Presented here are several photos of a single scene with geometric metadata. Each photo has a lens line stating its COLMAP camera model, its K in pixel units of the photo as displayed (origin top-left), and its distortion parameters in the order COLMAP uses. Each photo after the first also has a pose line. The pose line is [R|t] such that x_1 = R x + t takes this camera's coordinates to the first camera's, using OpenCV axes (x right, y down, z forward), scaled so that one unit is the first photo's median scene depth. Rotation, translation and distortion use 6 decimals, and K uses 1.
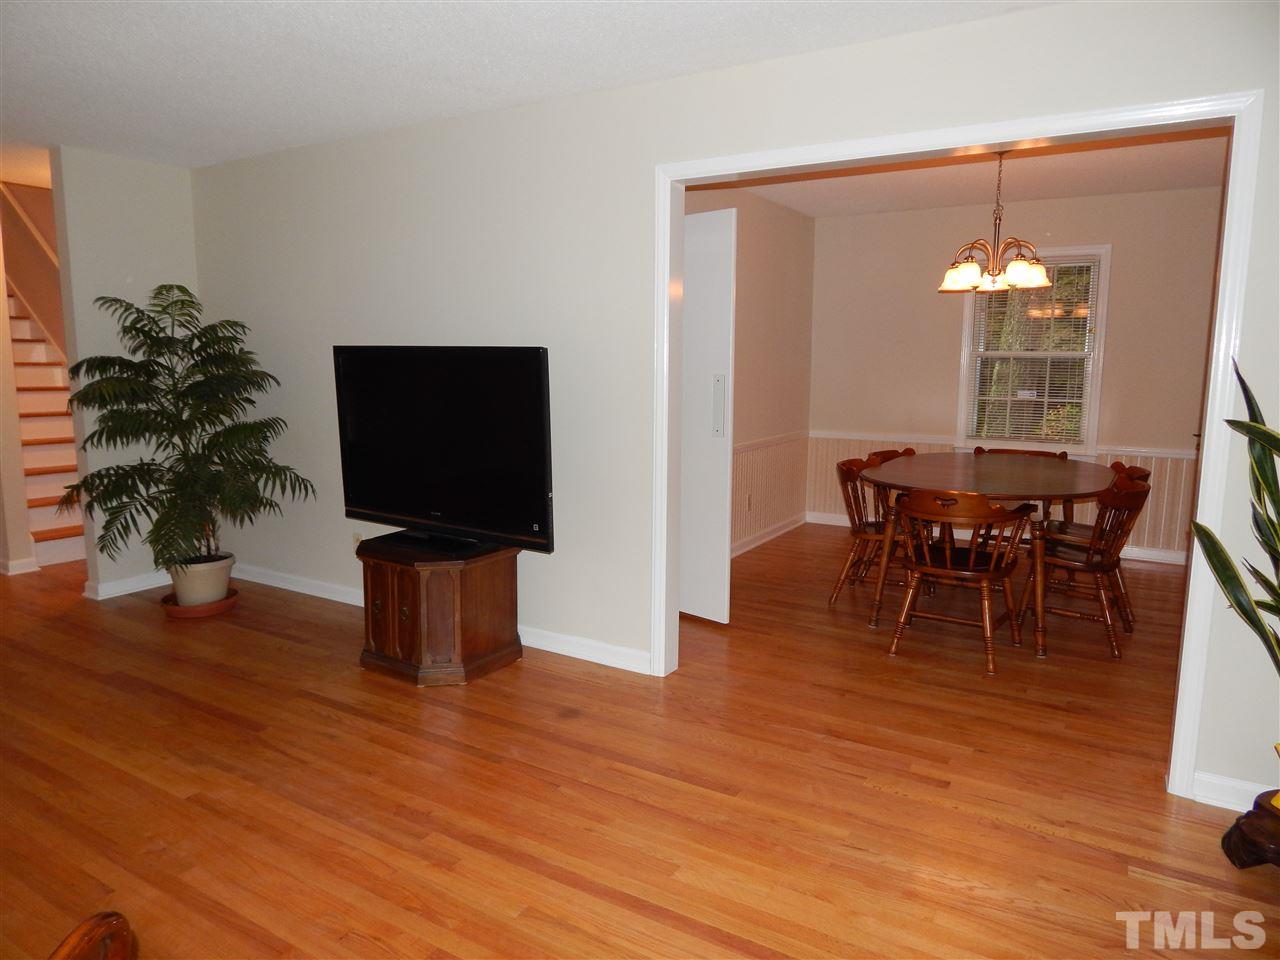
lens RADIAL K [[839.0, 0, 641.7], [0, 839.0, 476.7], [0, 0, 1]] dist [0.002979, -0.011079]
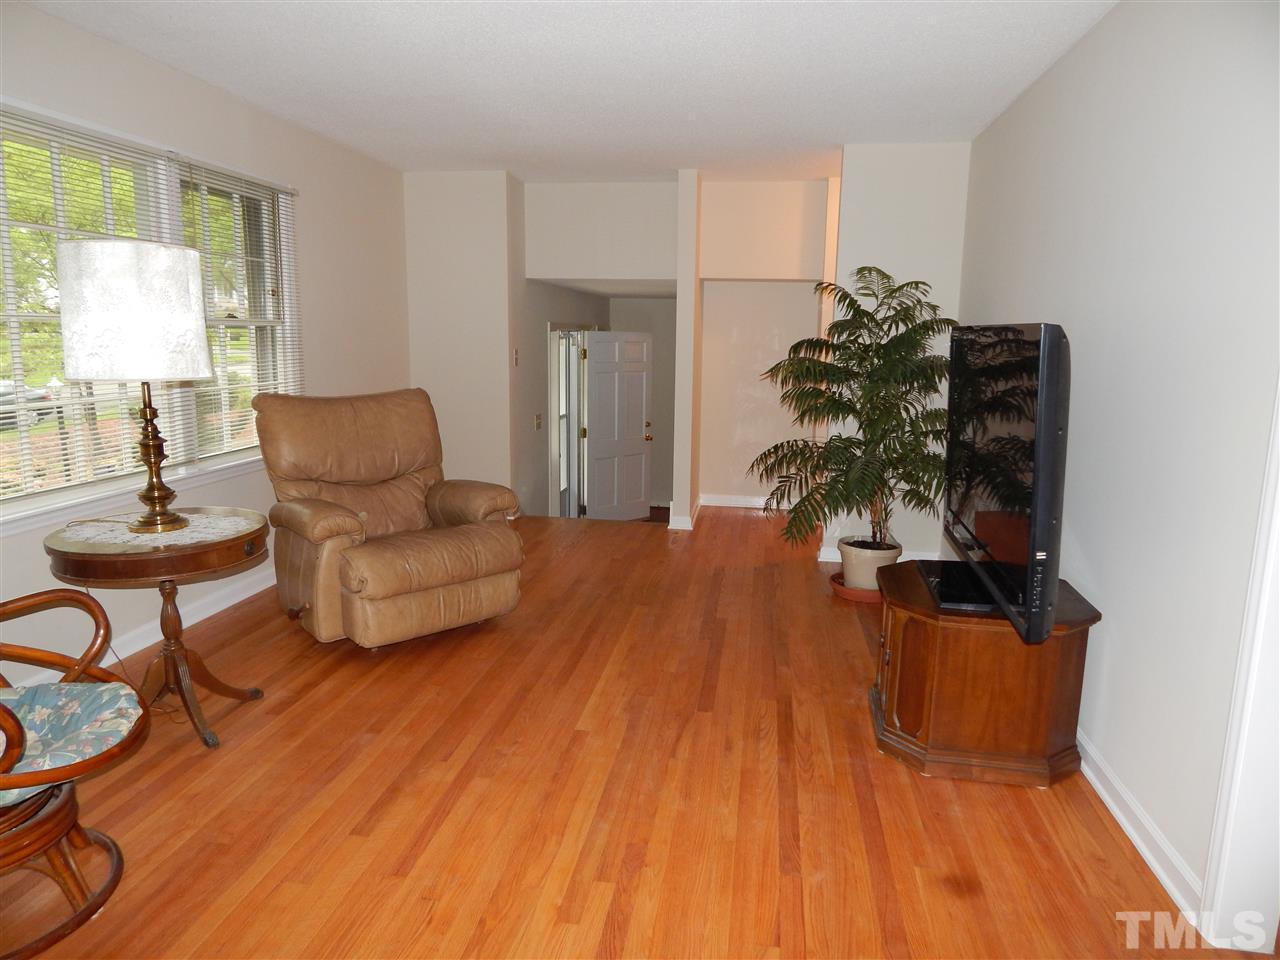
lens RADIAL K [[839.0, 0, 639.7], [0, 839.0, 479.9], [0, 0, 1]] dist [0.002979, -0.011079]
pose [[0.376015, 0.156470, -0.913307, 0.419208], [-0.143911, 0.983541, 0.109253, -0.072369], [0.915370, 0.090354, 0.392344, 0.556257]]
